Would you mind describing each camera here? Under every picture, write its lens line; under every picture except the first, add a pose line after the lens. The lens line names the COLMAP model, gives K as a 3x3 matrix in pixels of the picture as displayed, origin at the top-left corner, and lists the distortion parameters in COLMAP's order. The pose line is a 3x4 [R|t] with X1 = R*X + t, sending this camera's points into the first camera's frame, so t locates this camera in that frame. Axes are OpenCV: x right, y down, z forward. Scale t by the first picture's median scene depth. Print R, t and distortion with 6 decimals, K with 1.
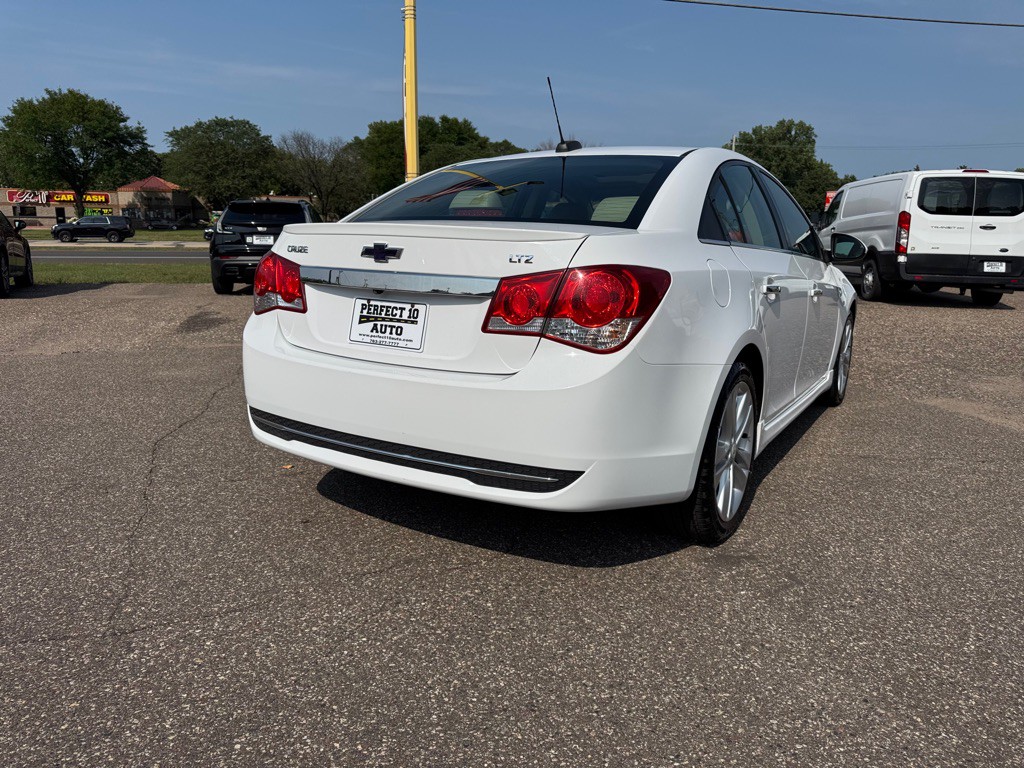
lens RADIAL K [[727.0, 0, 509.2], [0, 727.0, 383.9], [0, 0, 1]] dist [0.039956, -0.050630]
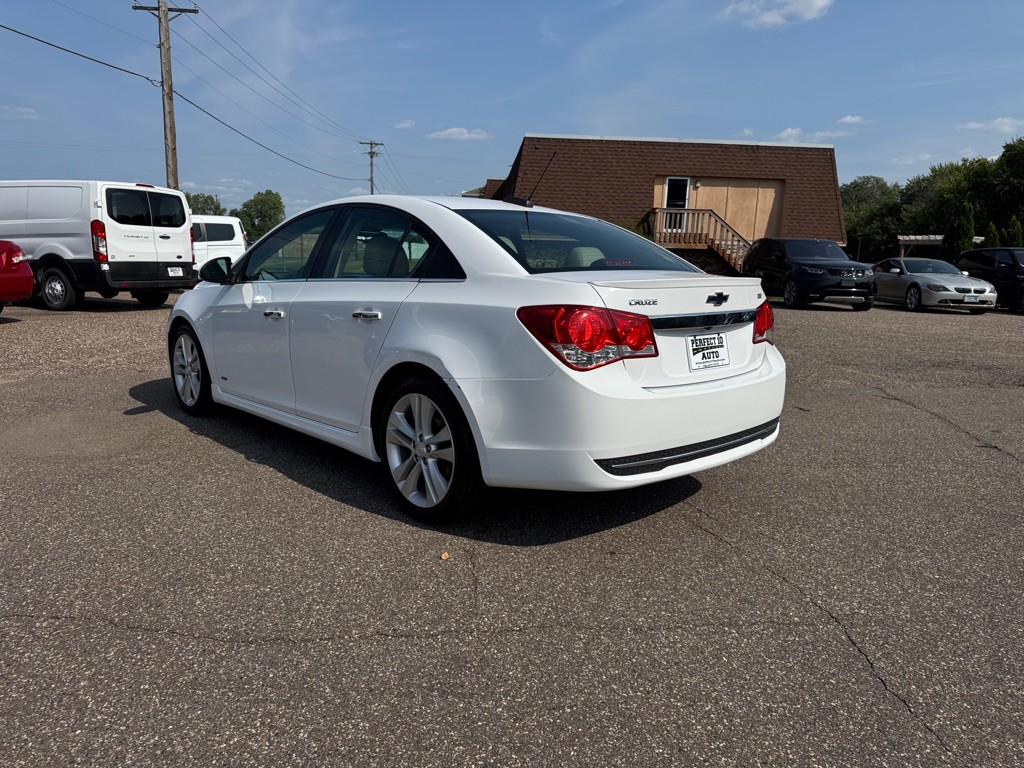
lens RADIAL K [[727.0, 0, 513.1], [0, 727.0, 385.3], [0, 0, 1]] dist [0.039956, -0.050630]
pose [[0.257883, -0.184386, 0.948419, -1.286529], [0.175579, 0.974220, 0.141661, -0.228782], [-0.950089, 0.129990, 0.283609, 0.807875]]
